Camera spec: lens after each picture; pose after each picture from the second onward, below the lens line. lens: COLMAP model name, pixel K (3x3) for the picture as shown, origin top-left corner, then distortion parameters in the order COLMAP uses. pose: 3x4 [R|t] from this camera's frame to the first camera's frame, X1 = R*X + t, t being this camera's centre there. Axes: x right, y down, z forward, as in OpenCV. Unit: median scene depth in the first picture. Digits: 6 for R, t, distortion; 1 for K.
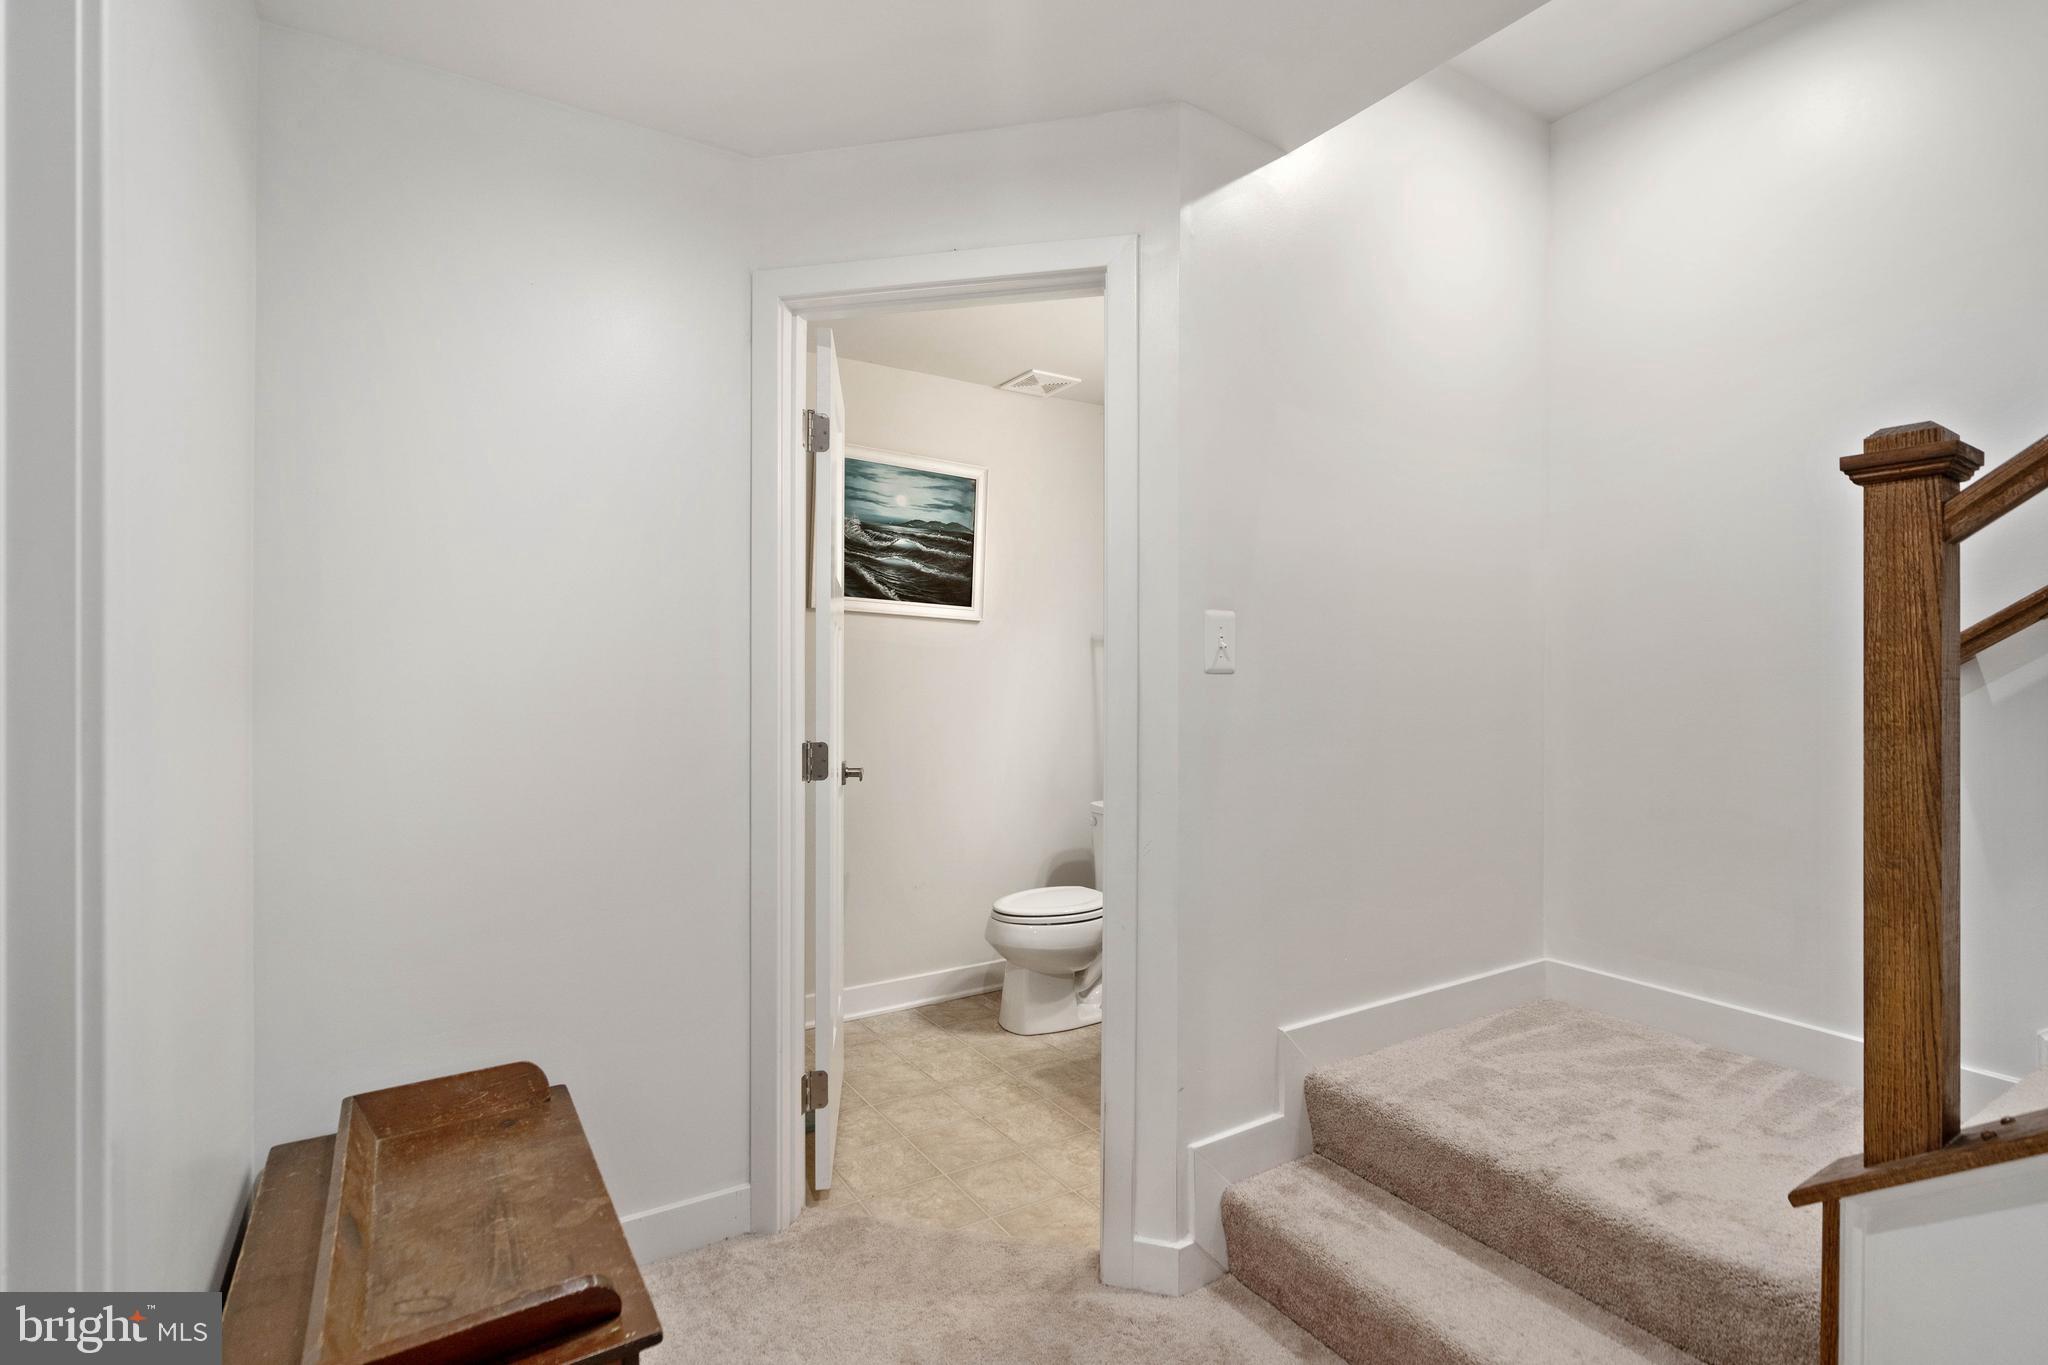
lens RADIAL K [[941.2, 0, 1025.8], [0, 941.2, 691.2], [0, 0, 1]] dist [-0.013478, 0.006254]
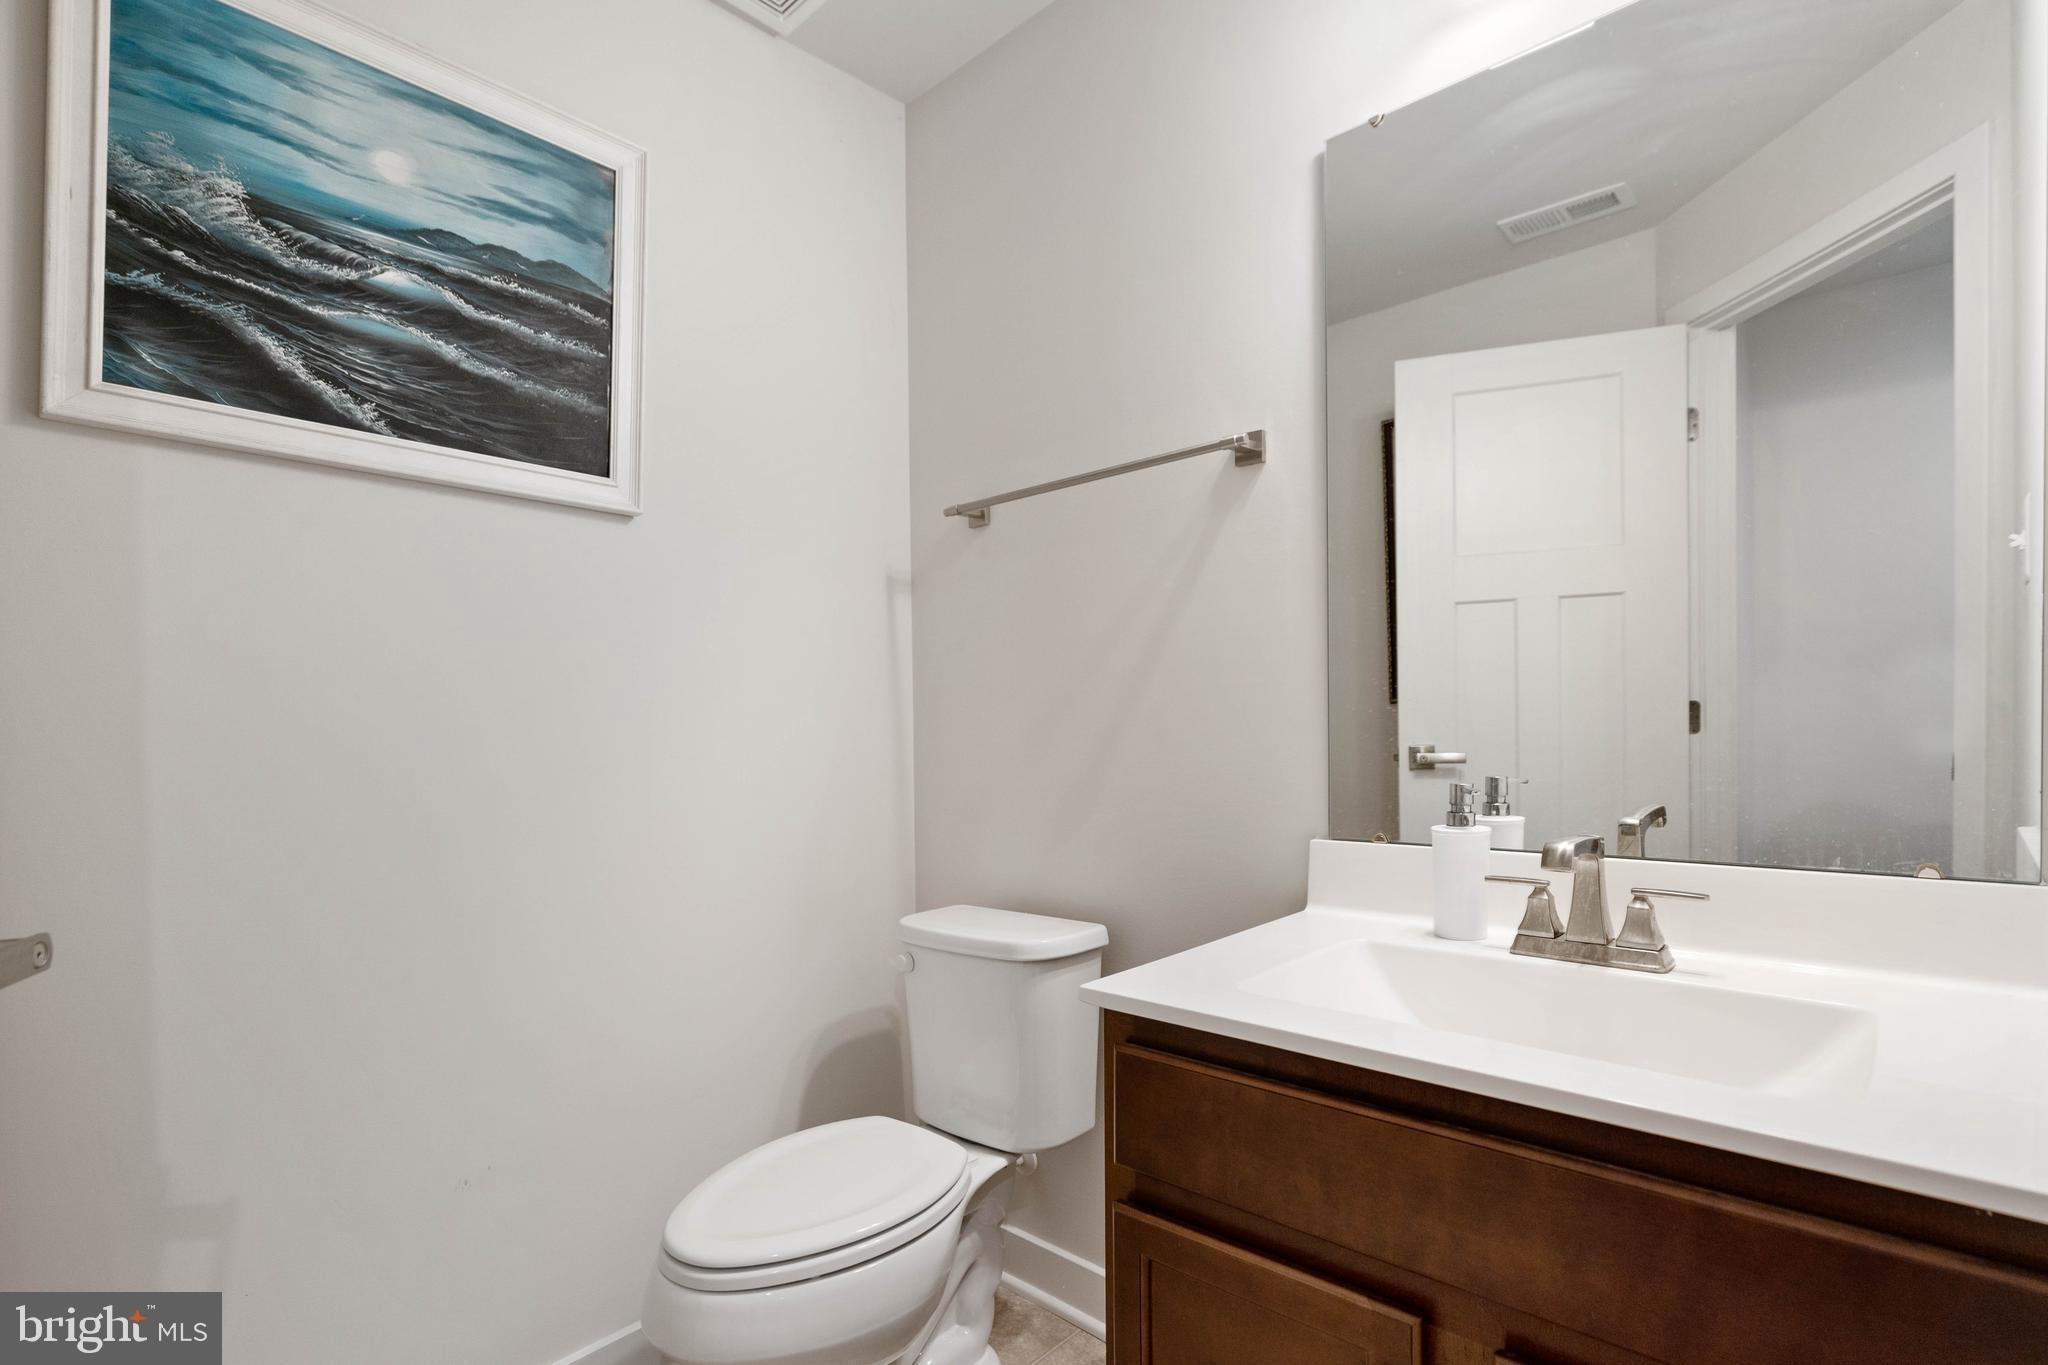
lens RADIAL K [[1006.3, 0, 1012.2], [0, 1006.3, 694.9], [0, 0, 1]] dist [-0.003227, -0.000758]
pose [[0.972960, -0.015330, 0.230464, 0.012546], [0.018412, 0.999767, -0.011230, 0.016269], [-0.230239, 0.015170, 0.973016, 0.547329]]
